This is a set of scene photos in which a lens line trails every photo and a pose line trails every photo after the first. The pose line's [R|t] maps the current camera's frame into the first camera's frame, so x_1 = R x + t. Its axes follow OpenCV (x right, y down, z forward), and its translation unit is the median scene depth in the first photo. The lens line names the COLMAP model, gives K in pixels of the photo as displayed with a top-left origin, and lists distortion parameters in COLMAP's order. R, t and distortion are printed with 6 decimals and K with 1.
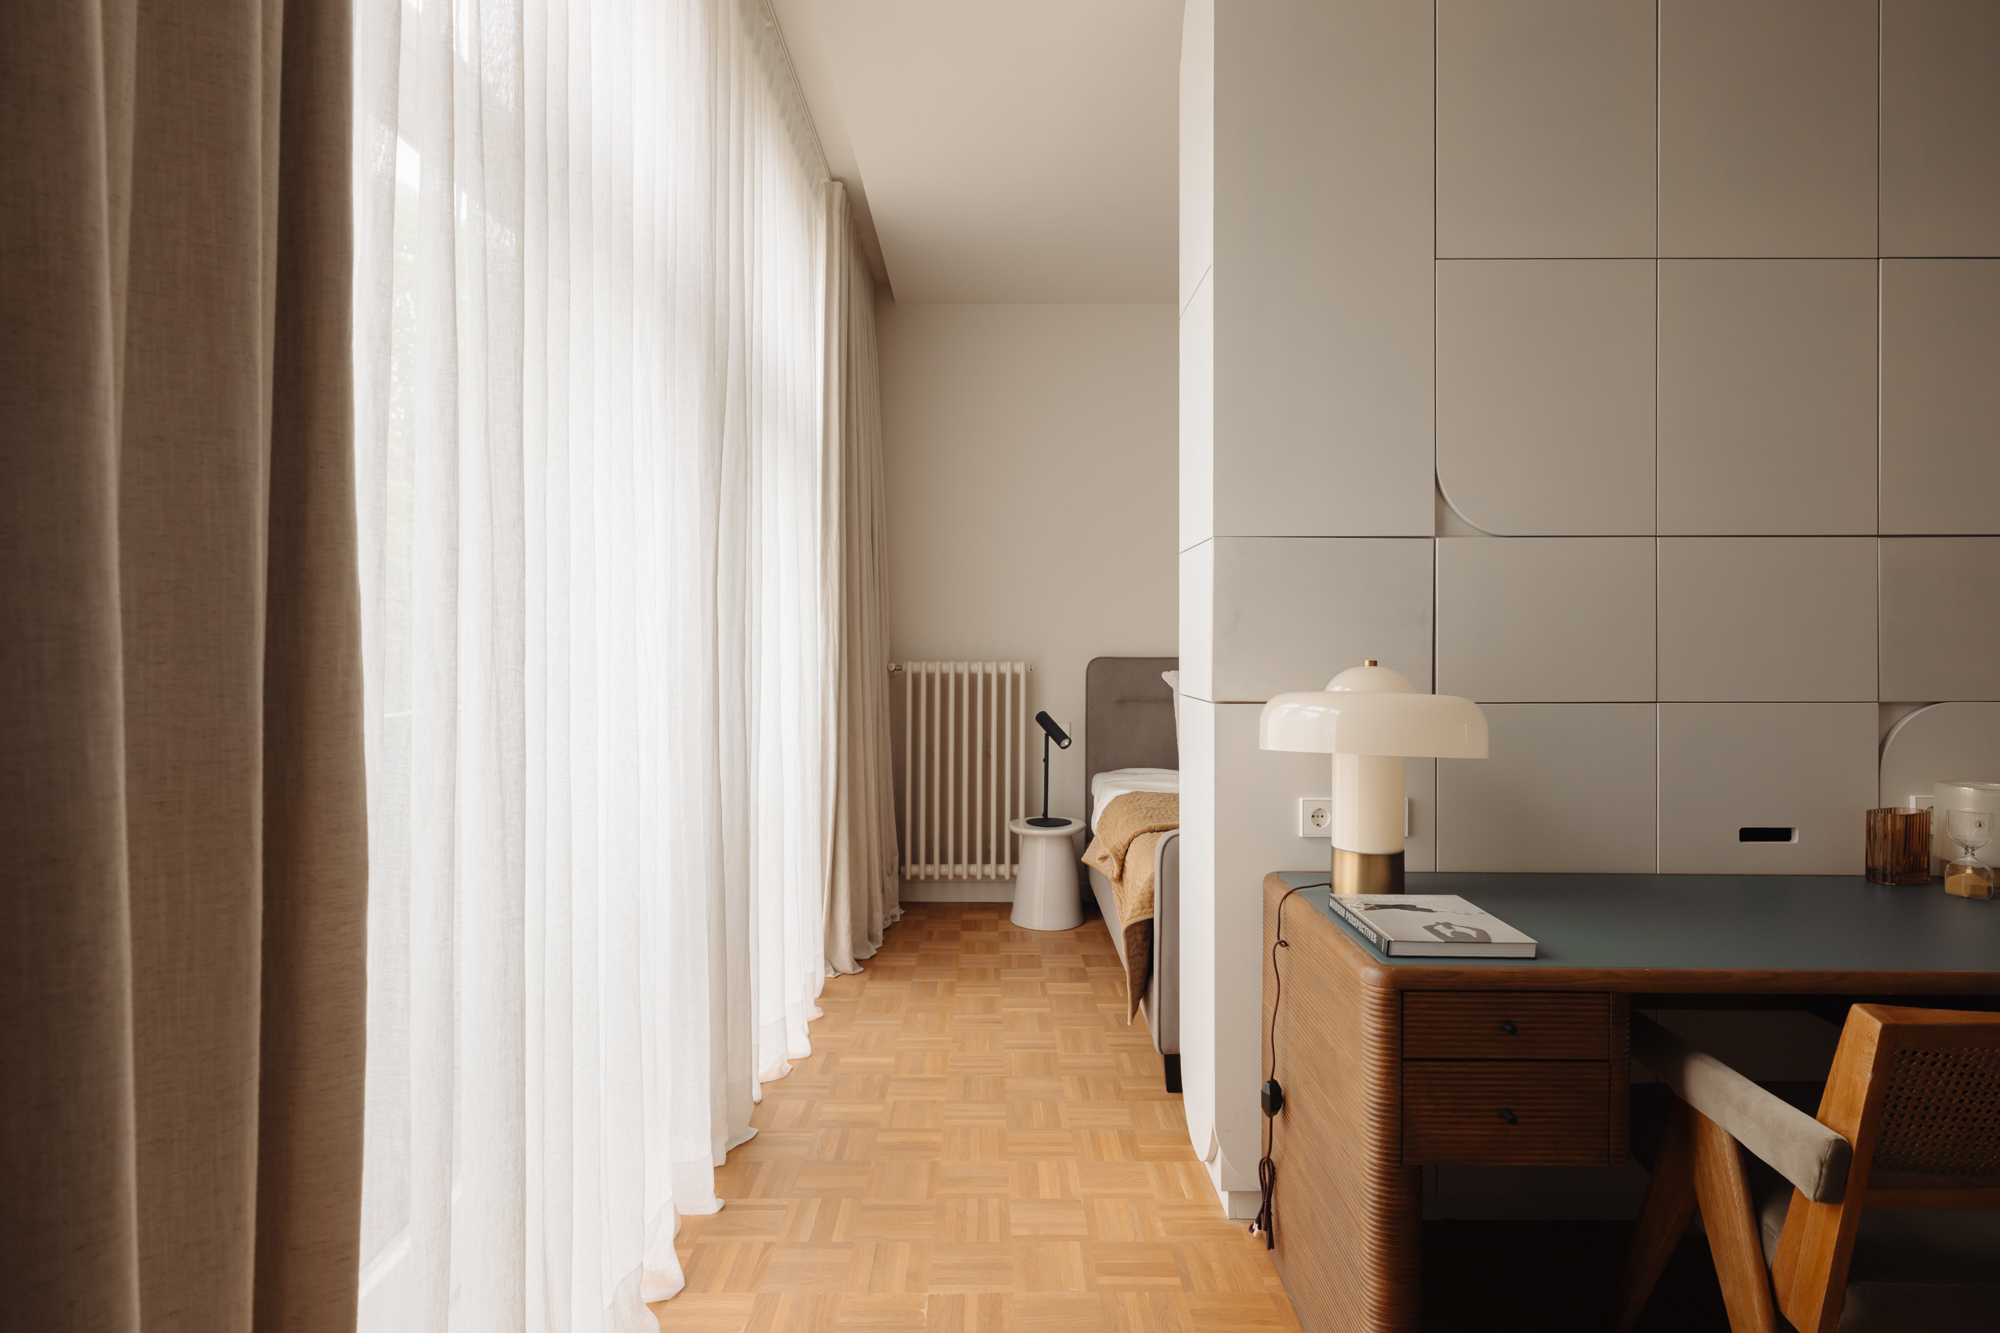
lens RADIAL K [[1009.6, 0, 1004.7], [0, 1009.6, 639.0], [0, 0, 1]] dist [-0.001570, -0.000369]
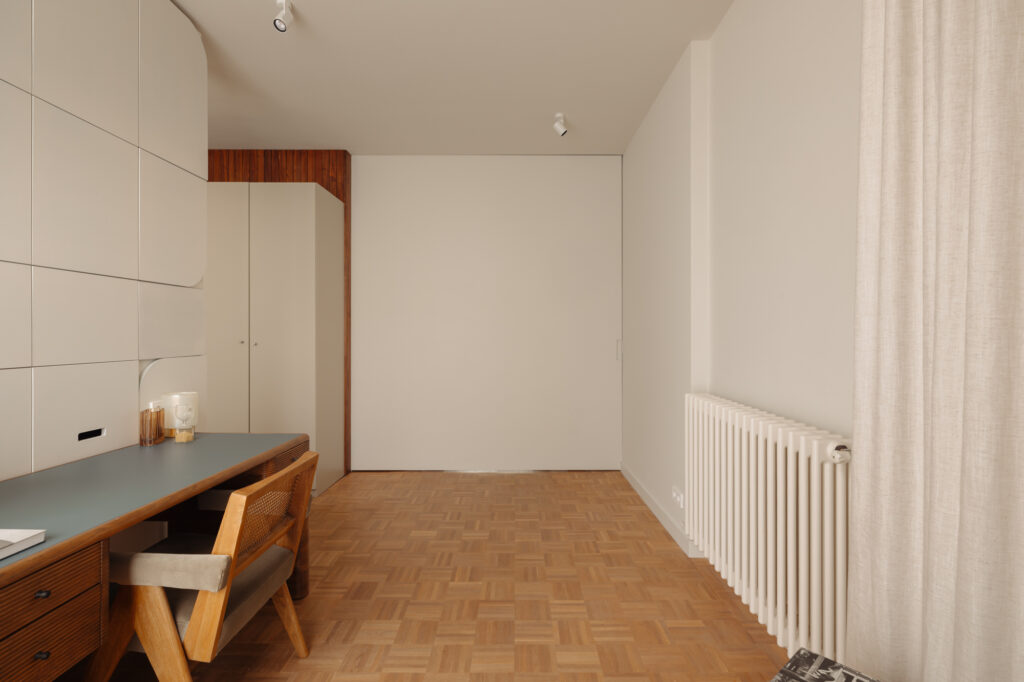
lens RADIAL K [[484.8, 0, 516.8], [0, 484.8, 330.6], [0, 0, 1]] dist [0.000093, 0.000549]
pose [[0.011011, 0.007376, 0.999912, -0.137380], [-0.007733, 0.999944, -0.007291, 0.003697], [-0.999909, -0.007652, 0.011067, 0.220422]]
